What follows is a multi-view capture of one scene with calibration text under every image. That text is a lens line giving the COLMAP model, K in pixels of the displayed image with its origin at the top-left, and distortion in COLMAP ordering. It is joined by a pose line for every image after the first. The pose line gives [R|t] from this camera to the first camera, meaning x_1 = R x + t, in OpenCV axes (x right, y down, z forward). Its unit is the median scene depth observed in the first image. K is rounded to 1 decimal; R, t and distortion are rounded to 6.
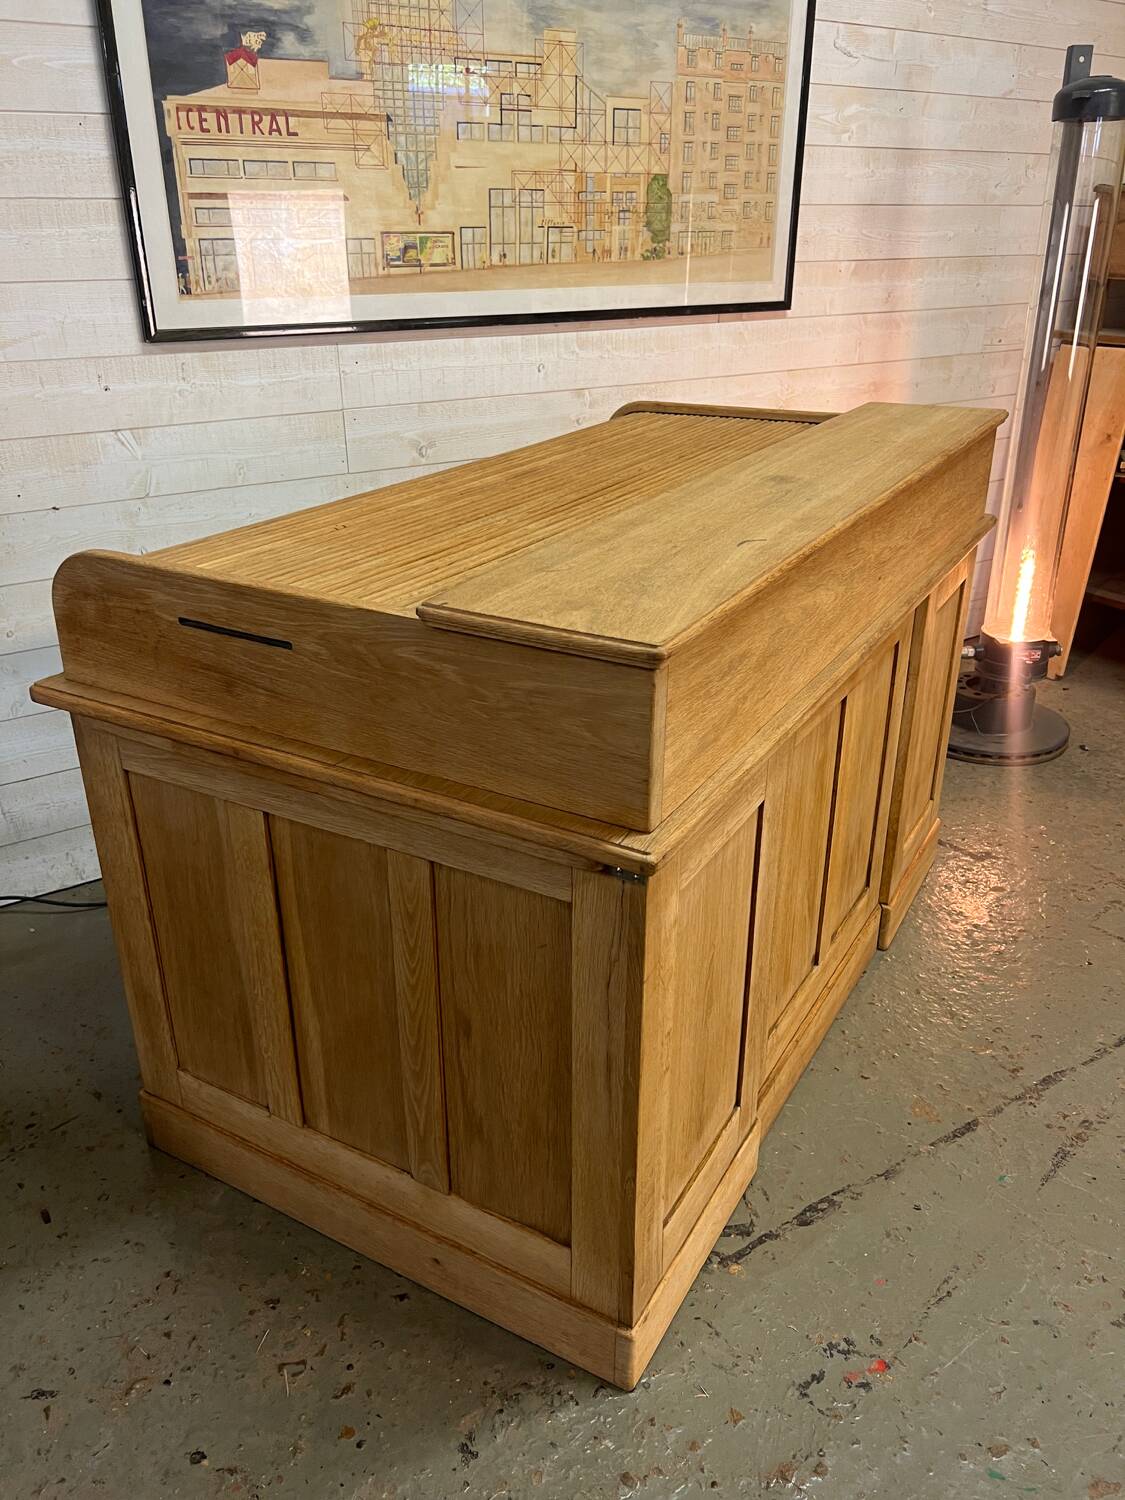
lens RADIAL K [[1137.1, 0, 563.8], [0, 1137.1, 759.8], [0, 0, 1]] dist [0.034319, -0.045769]
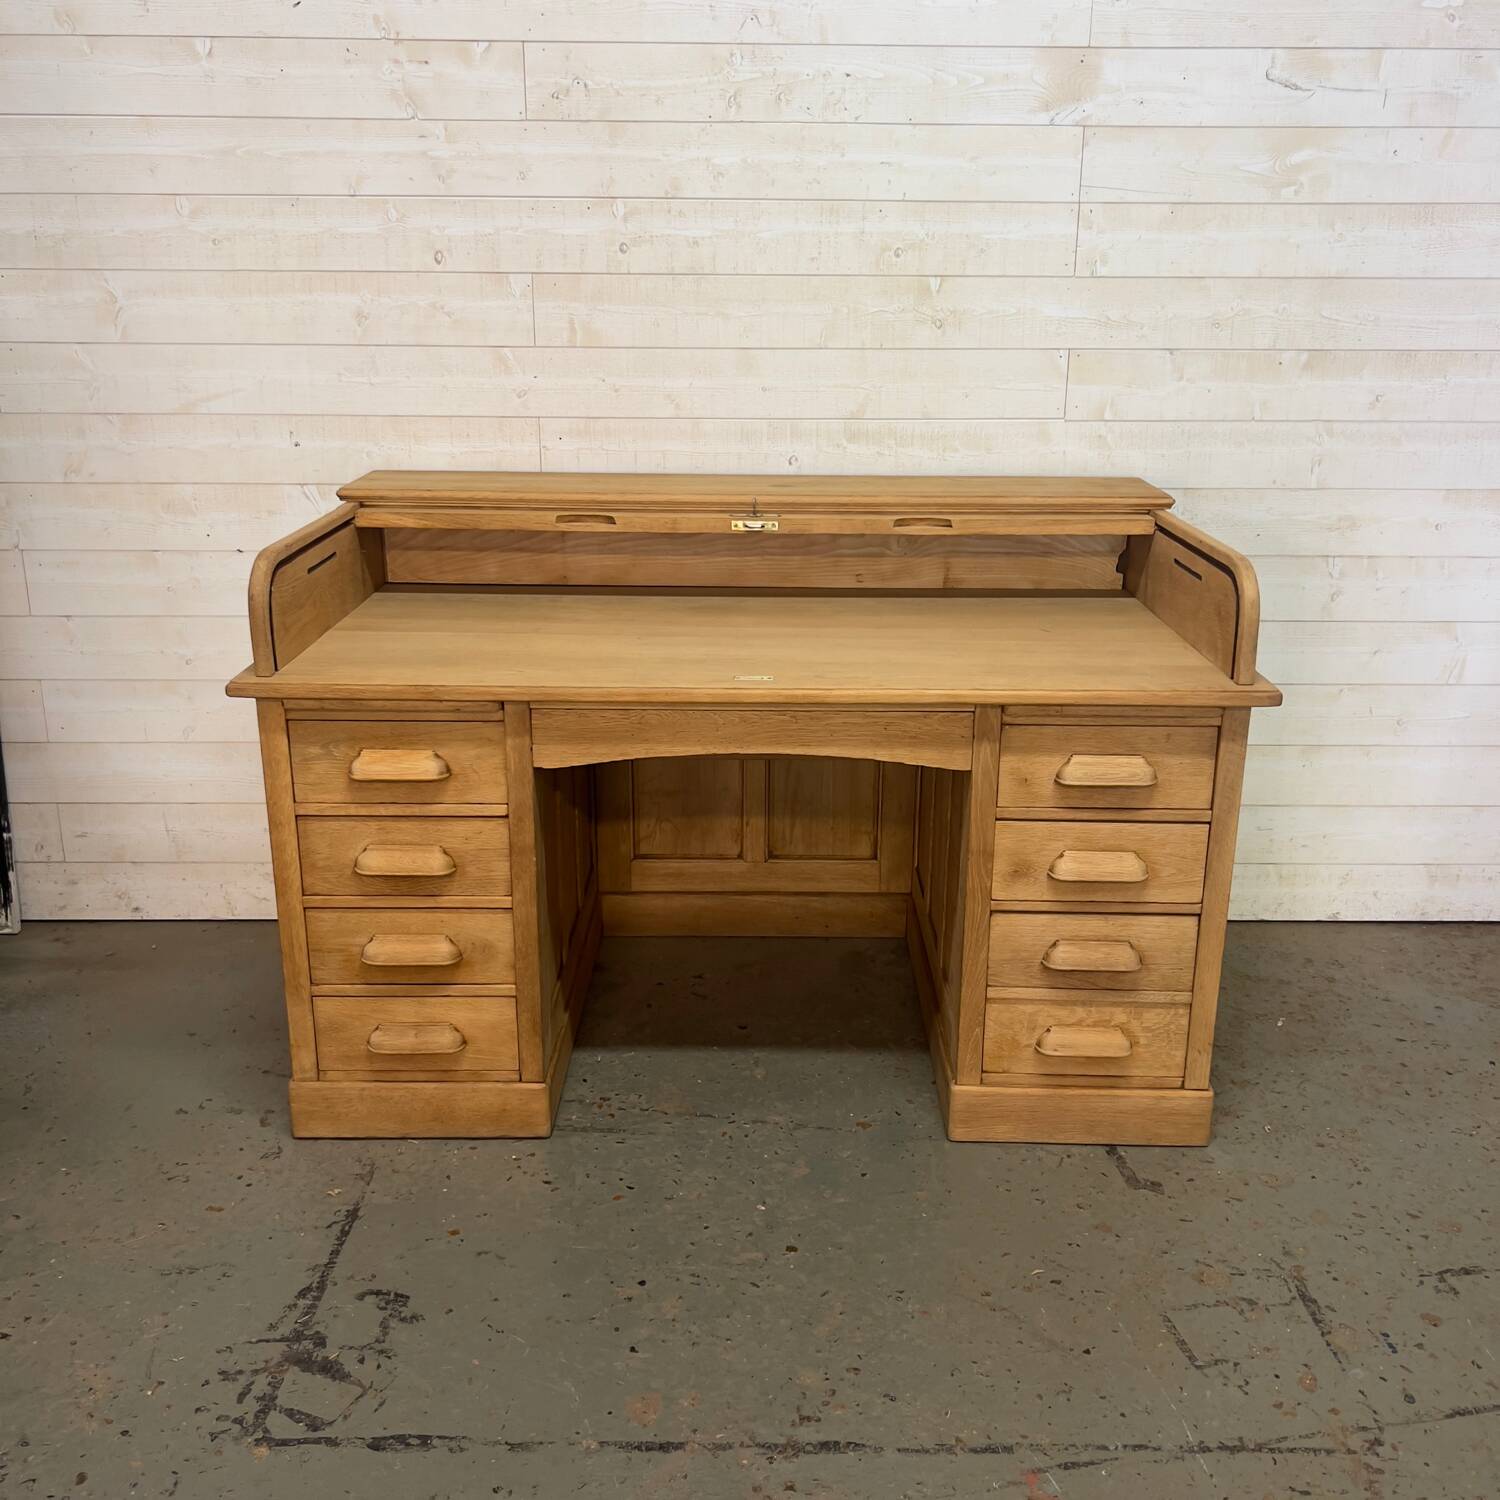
lens RADIAL K [[1523.8, 0, 753.1], [0, 1523.8, 767.0], [0, 0, 1]] dist [0.012343, 0.000000]
pose [[0.842851, 0.178025, -0.507848, 0.627518], [-0.236768, 0.970126, -0.052878, -0.059620], [0.483263, 0.164811, 0.859822, 0.054667]]
